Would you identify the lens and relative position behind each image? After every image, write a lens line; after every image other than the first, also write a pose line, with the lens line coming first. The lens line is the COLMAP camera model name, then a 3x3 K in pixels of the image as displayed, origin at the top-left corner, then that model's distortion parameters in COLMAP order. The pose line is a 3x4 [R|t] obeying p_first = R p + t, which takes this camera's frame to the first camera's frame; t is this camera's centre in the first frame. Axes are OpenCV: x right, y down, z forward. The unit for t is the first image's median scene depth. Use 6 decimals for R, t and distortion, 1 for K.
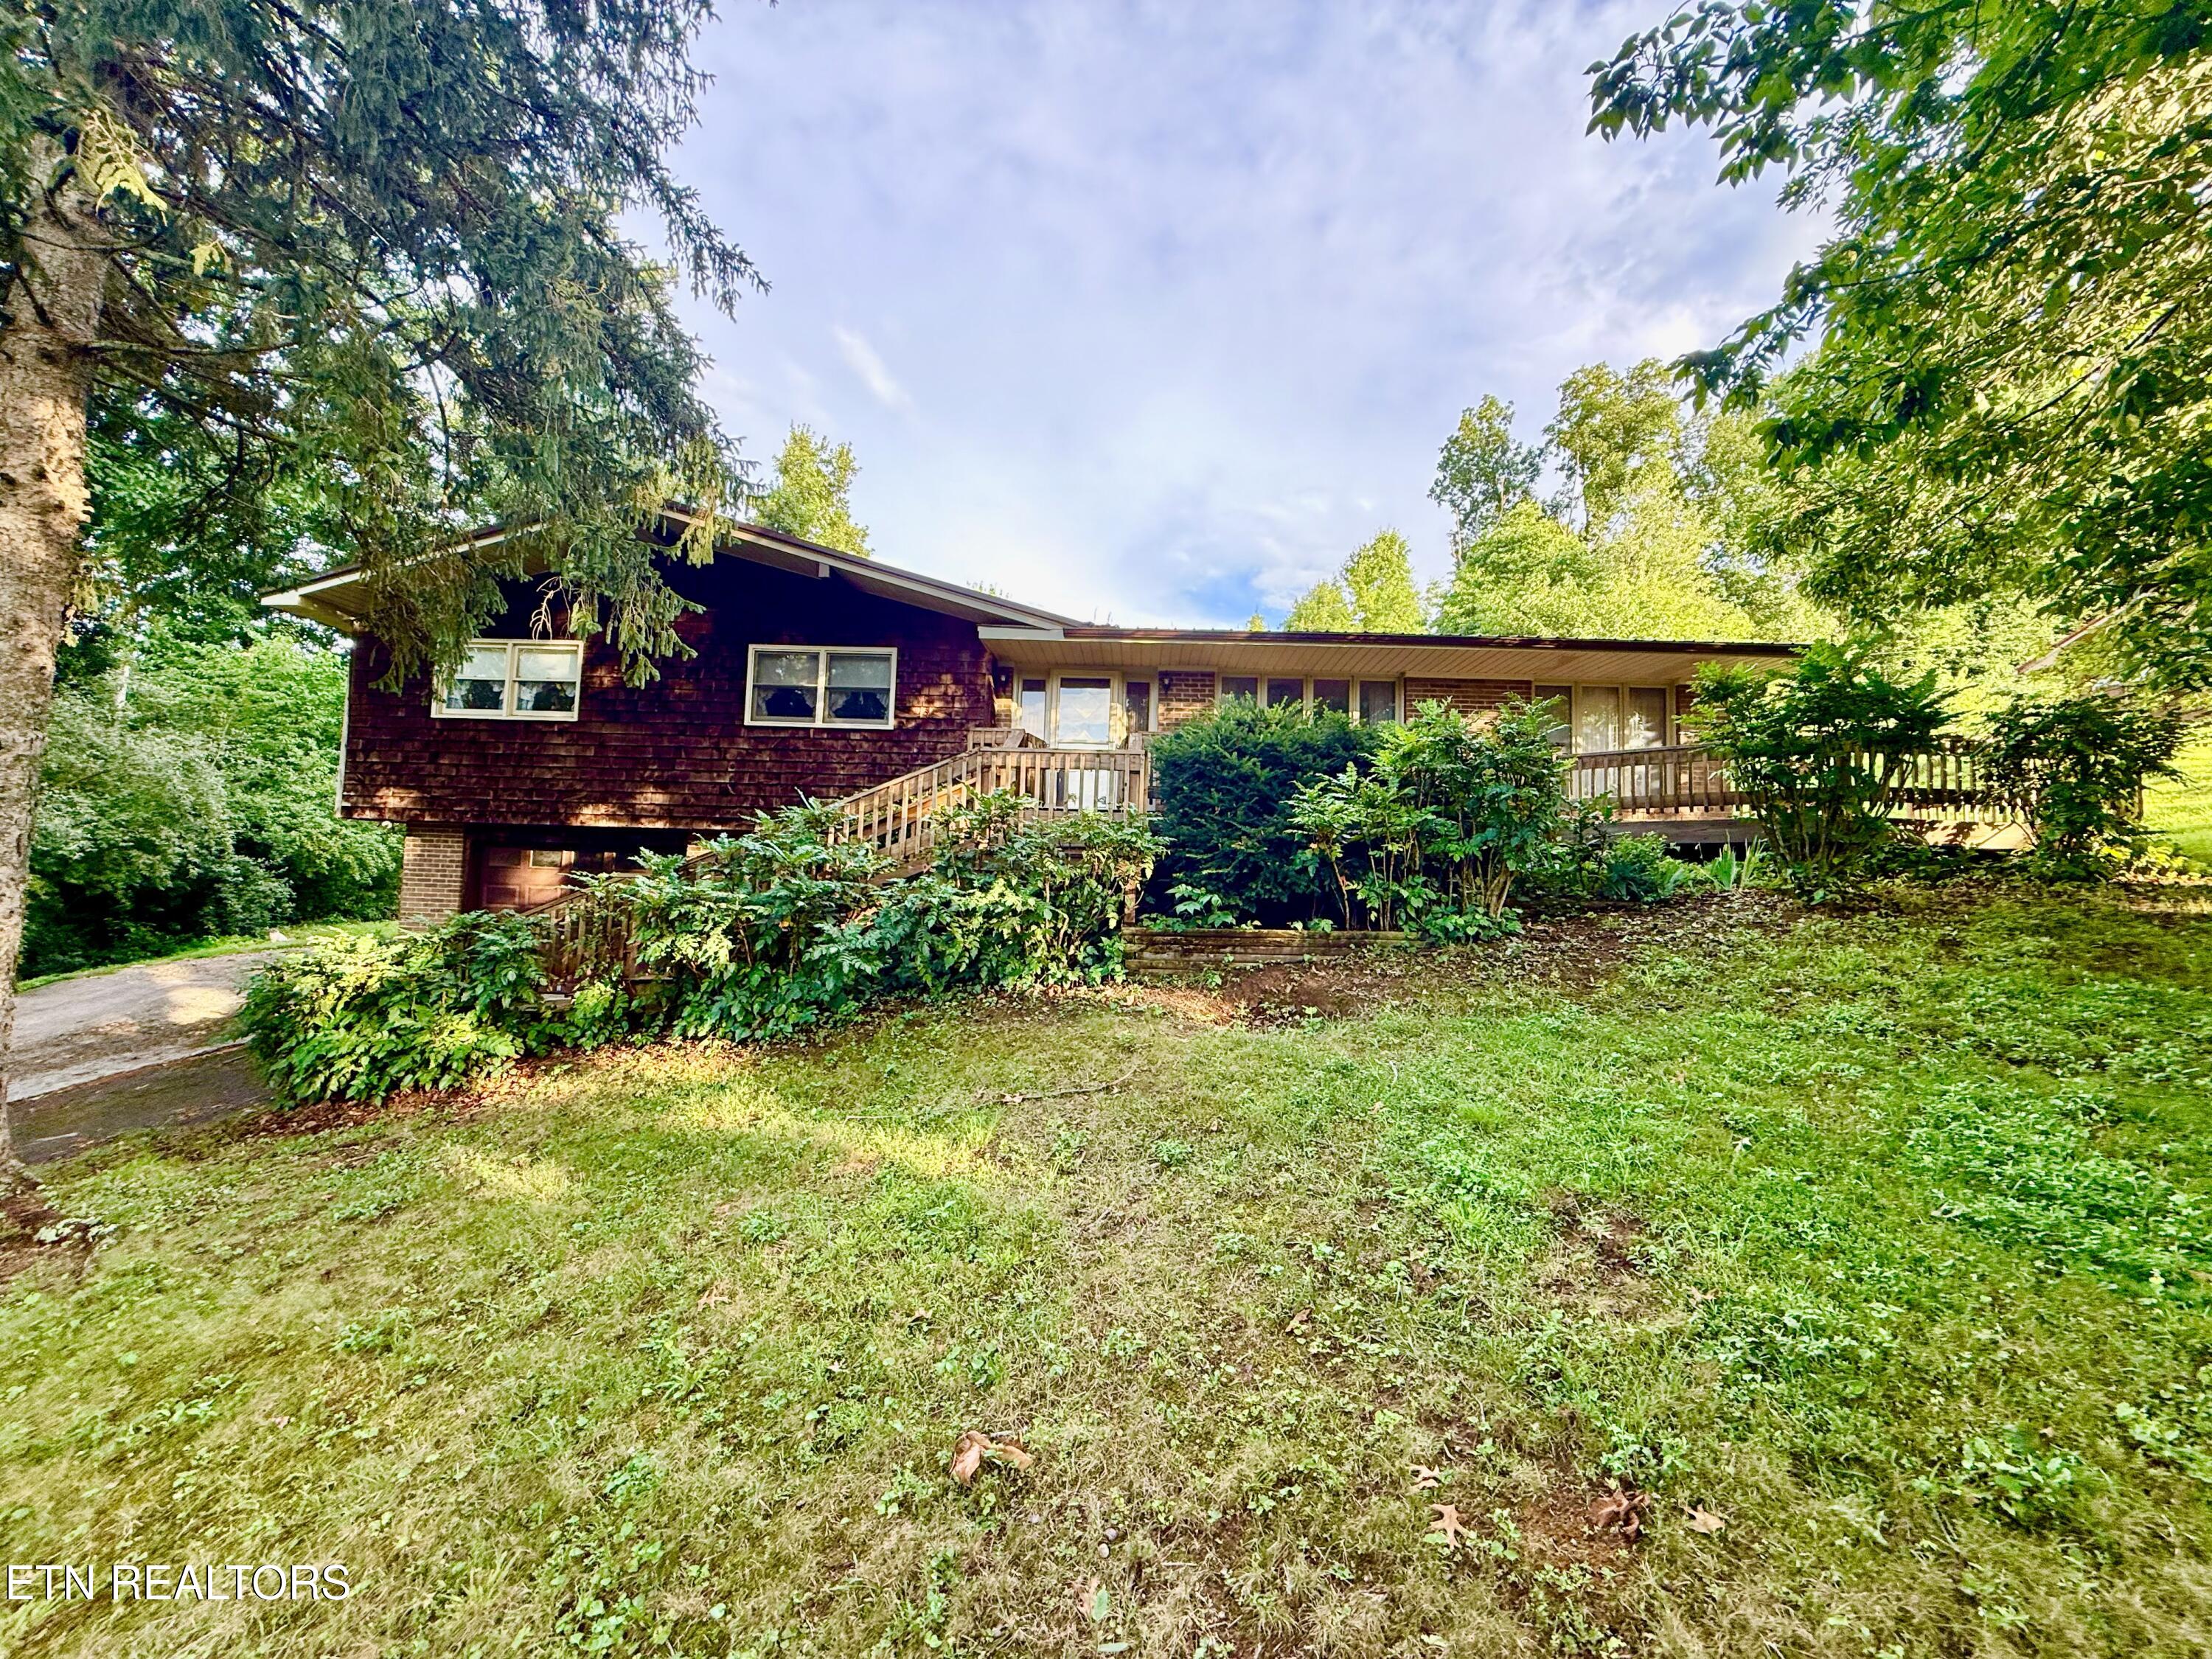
lens RADIAL K [[879.3, 0, 1105.8], [0, 879.3, 833.5], [0, 0, 1]] dist [-0.000318, 0.000198]
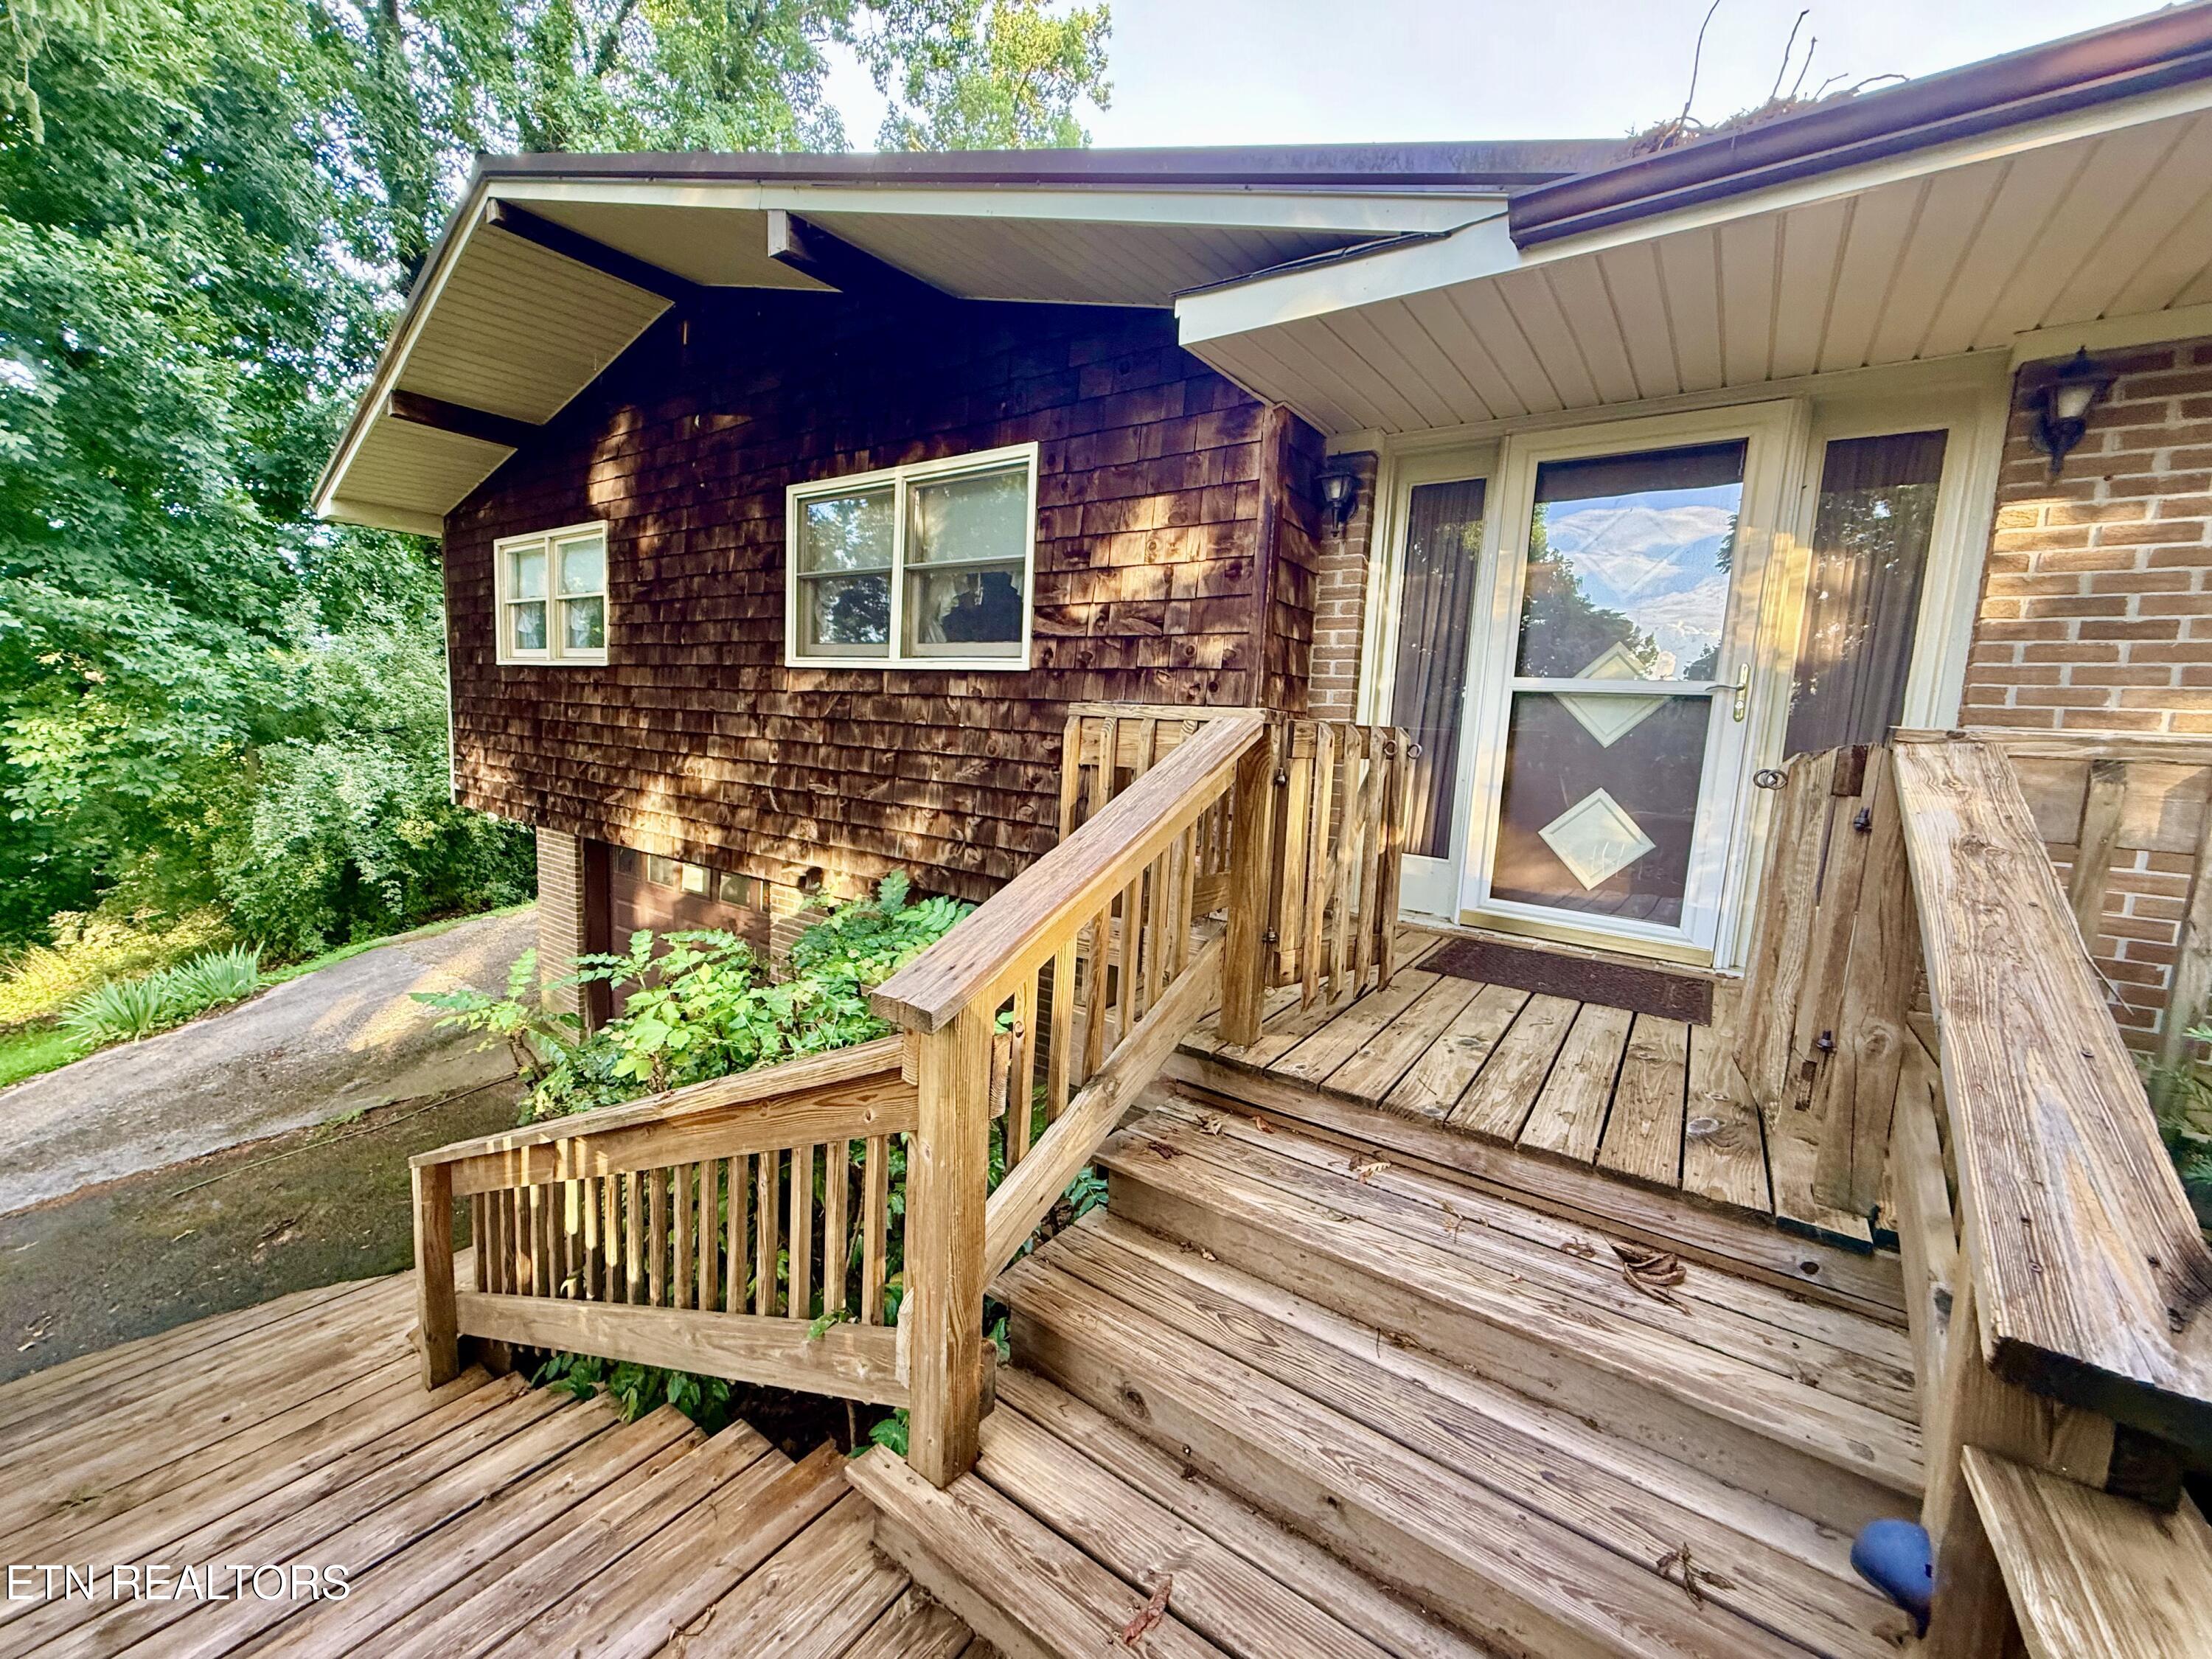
lens RADIAL K [[879.3, 0, 1095.0], [0, 879.3, 813.9], [0, 0, 1]] dist [-0.000318, 0.000198]
pose [[0.784184, 0.090624, -0.613875, 0.015242], [0.009316, 0.987447, 0.157674, -0.116825], [0.620459, -0.129365, 0.773496, 0.720604]]
